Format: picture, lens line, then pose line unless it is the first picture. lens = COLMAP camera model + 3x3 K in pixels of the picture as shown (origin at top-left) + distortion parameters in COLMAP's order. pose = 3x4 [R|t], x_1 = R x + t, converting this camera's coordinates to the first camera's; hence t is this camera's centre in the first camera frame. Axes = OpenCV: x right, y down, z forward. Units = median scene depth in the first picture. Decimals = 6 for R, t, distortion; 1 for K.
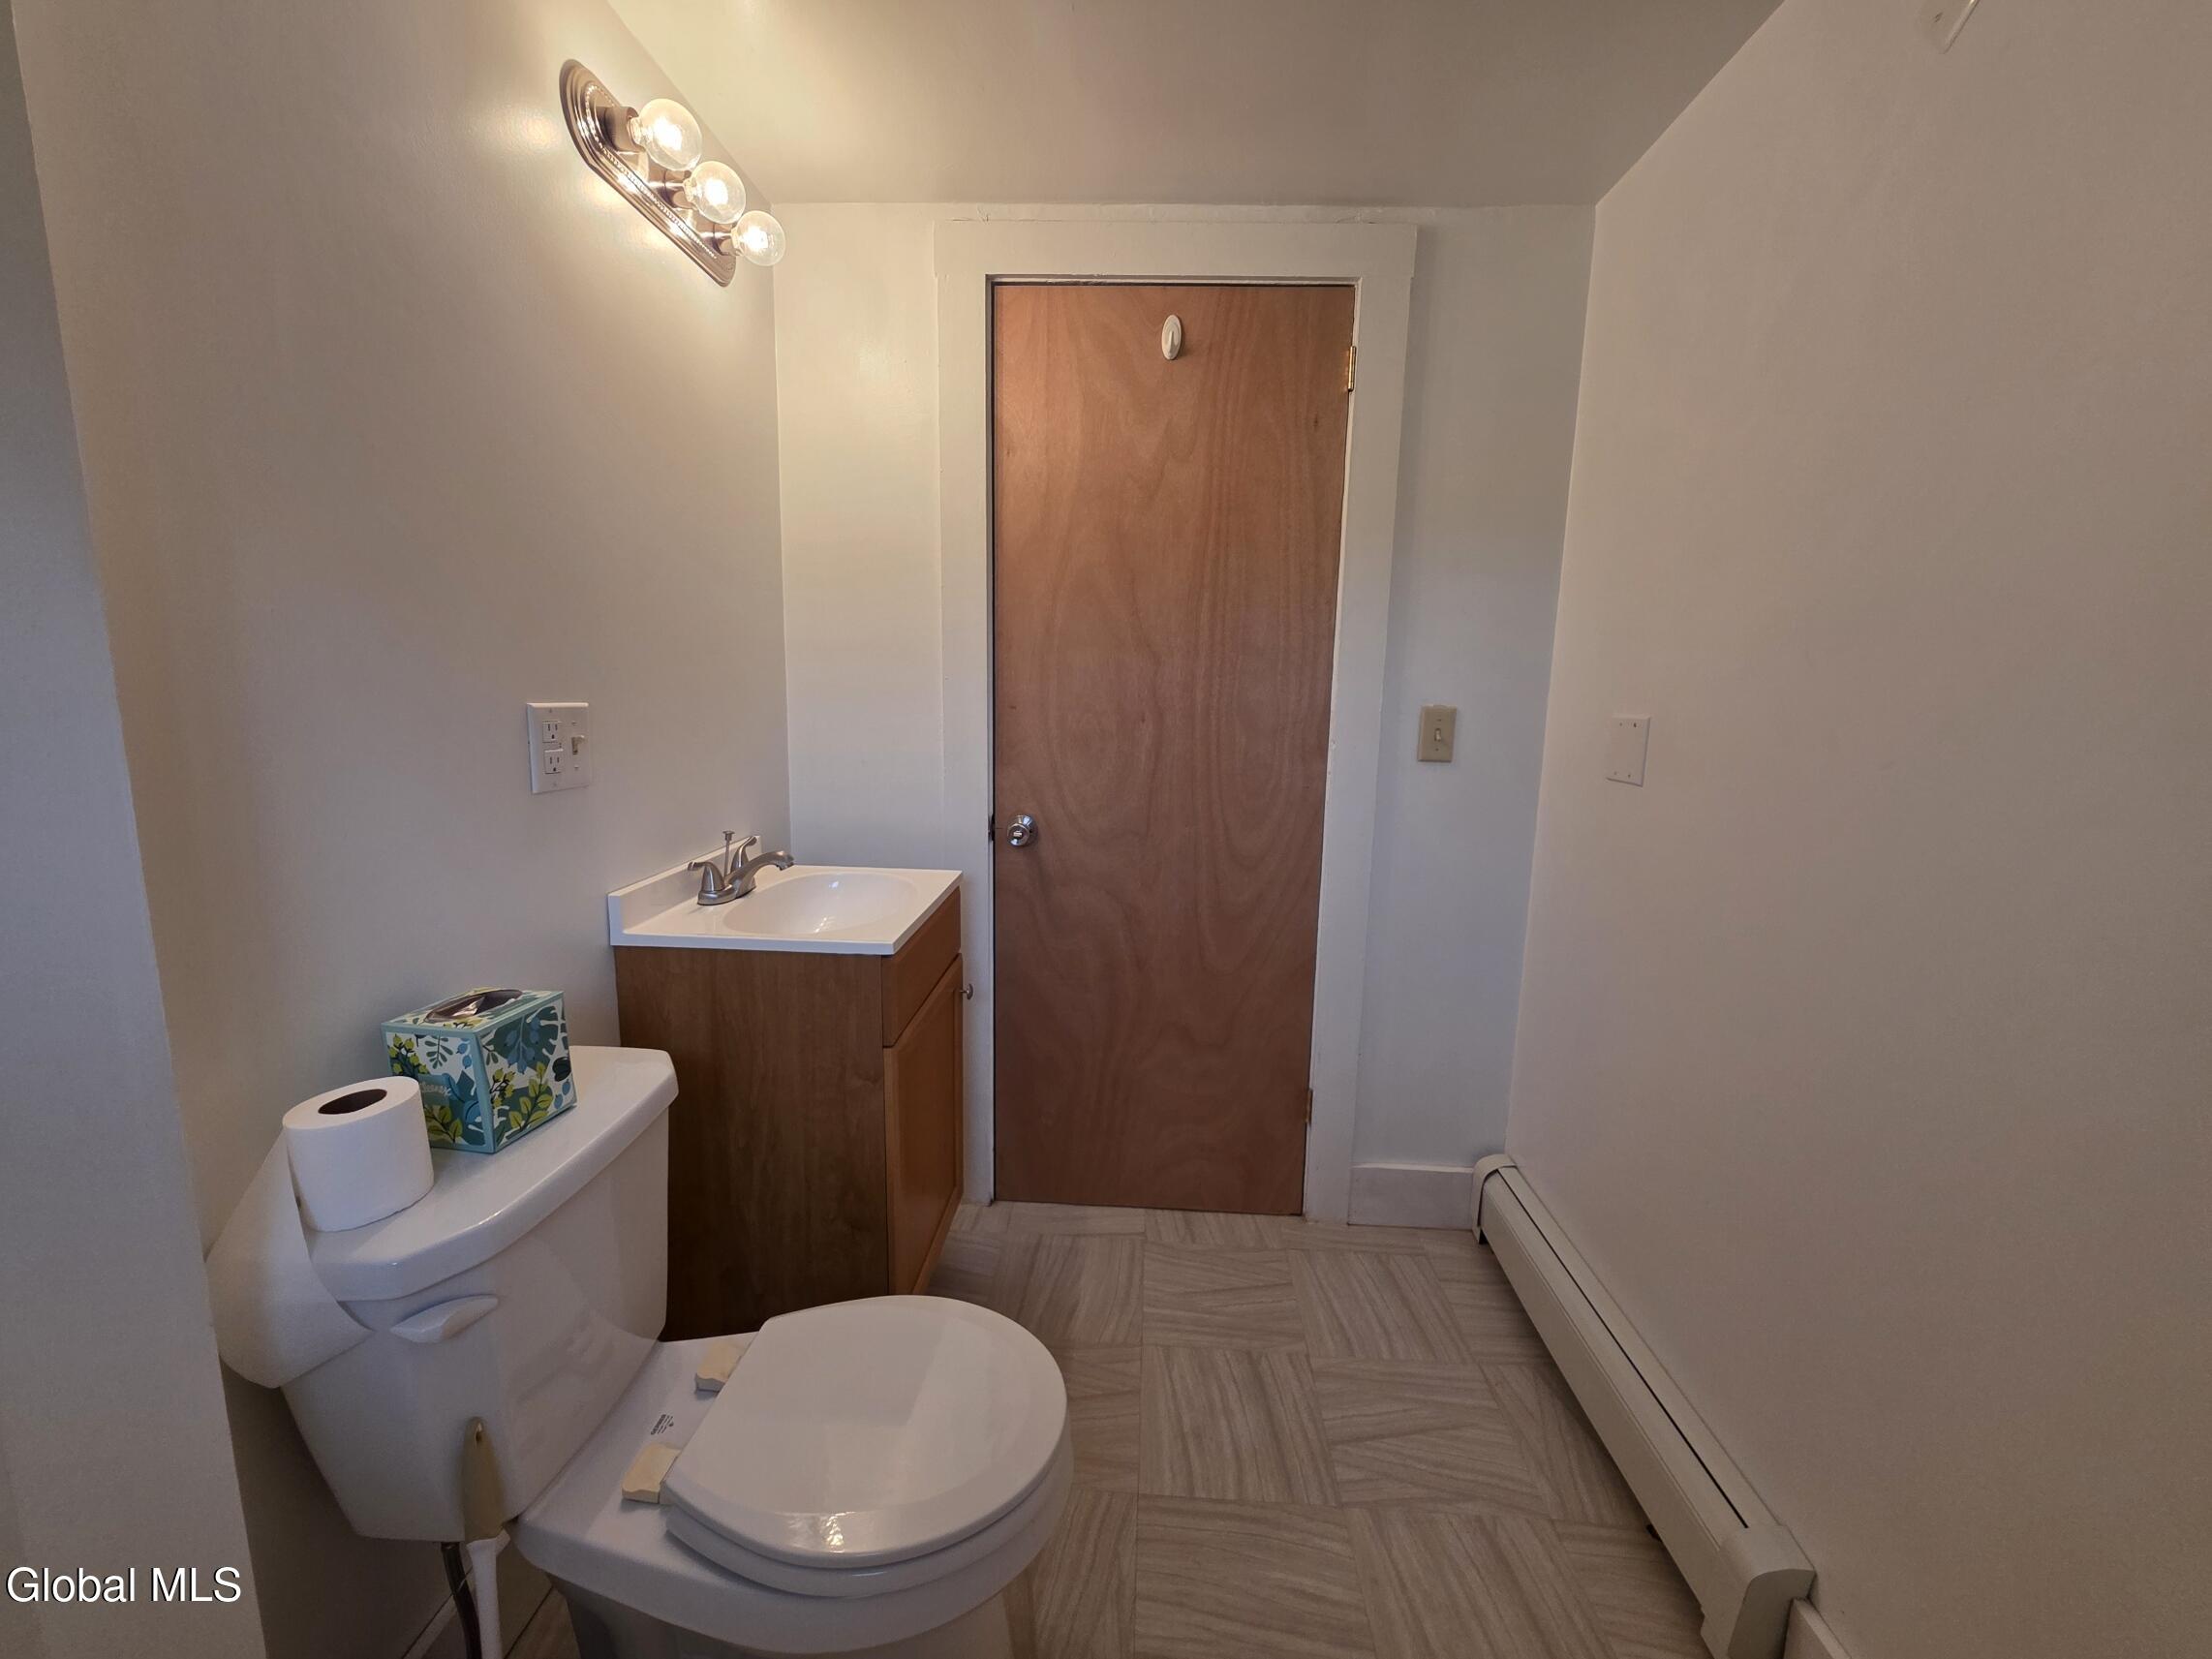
lens RADIAL K [[878.6, 0, 1108.4], [0, 878.6, 825.2], [0, 0, 1]] dist [-0.001619, 0.001232]
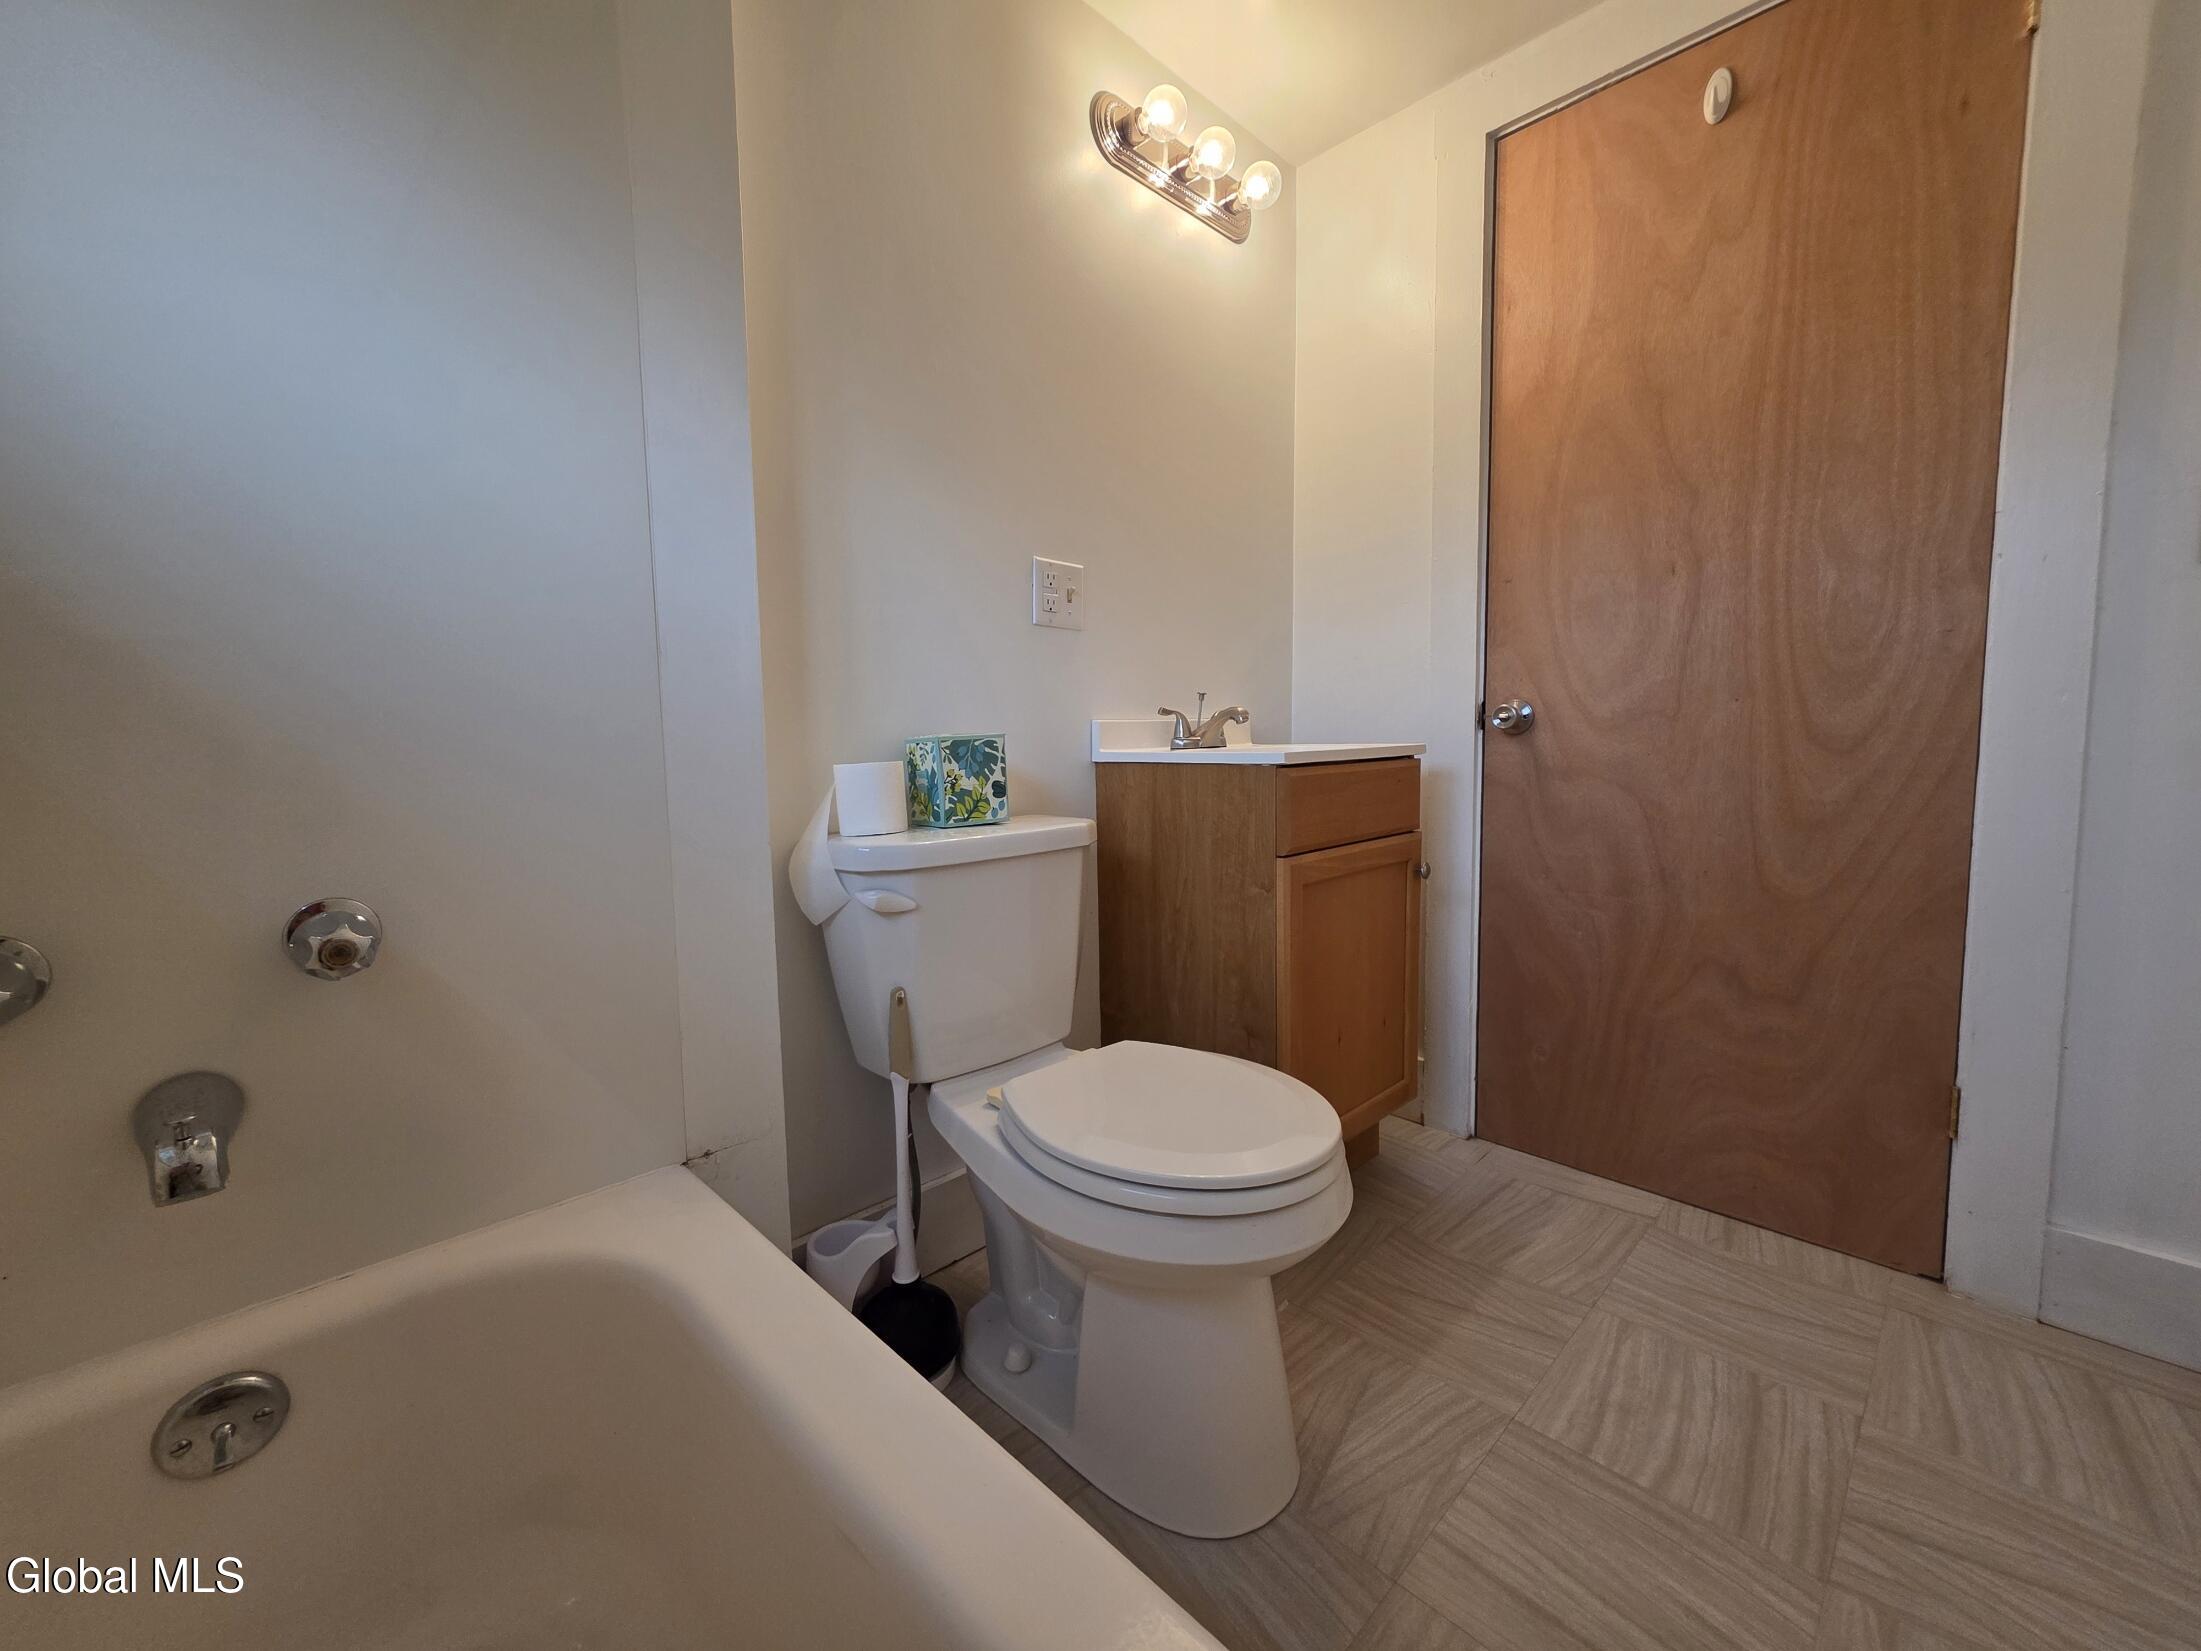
lens RADIAL K [[874.2, 0, 1098.7], [0, 874.2, 811.1], [0, 0, 1]] dist [-0.001619, 0.001232]
pose [[0.738860, 0.027906, -0.673281, 0.237188], [-0.076515, 0.996155, -0.042680, 0.213650], [0.669501, 0.083050, 0.738154, 0.068916]]
